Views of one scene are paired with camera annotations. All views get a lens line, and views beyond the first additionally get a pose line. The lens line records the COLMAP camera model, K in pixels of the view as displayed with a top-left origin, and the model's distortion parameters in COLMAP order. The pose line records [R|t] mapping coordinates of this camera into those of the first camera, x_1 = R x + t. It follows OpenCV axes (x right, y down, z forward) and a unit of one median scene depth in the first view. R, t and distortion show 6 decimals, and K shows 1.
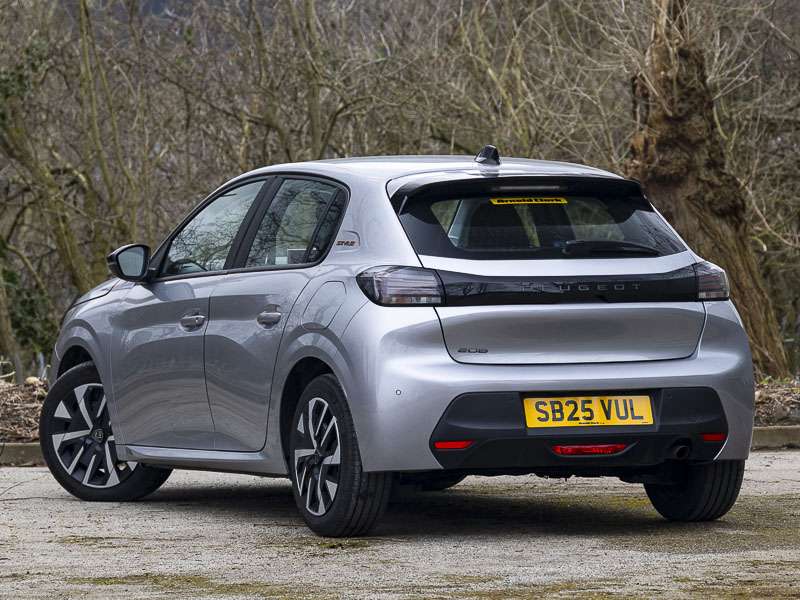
lens RADIAL K [[3577.9, 0, 400.0], [0, 3577.9, 300.0], [0, 0, 1]] dist [-0.099121, -7.826734]
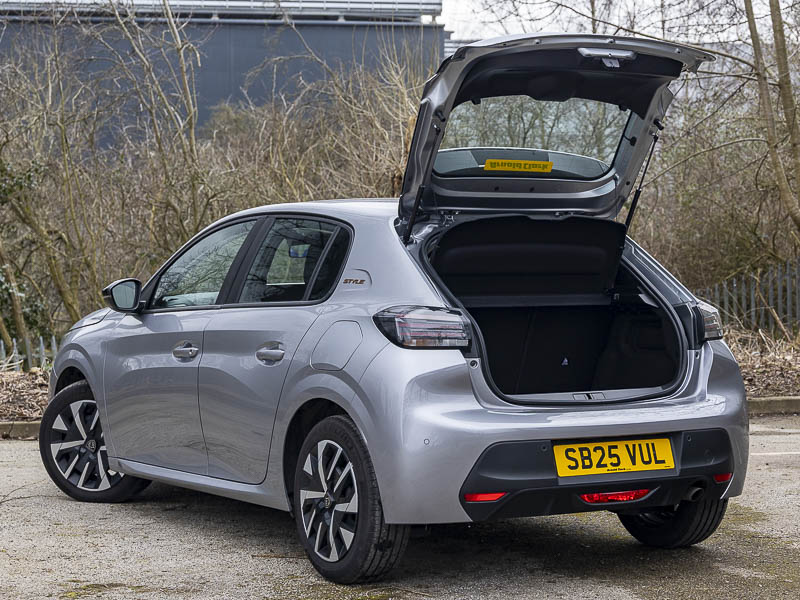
lens RADIAL K [[1603.6, 0, 400.0], [0, 1603.6, 300.0], [0, 0, 1]] dist [-0.165133, 0.171483]
pose [[0.992587, 0.004588, 0.121448, -0.056646], [-0.004839, 0.999987, 0.001771, -0.011726], [-0.121438, -0.002346, 0.992596, 0.562754]]
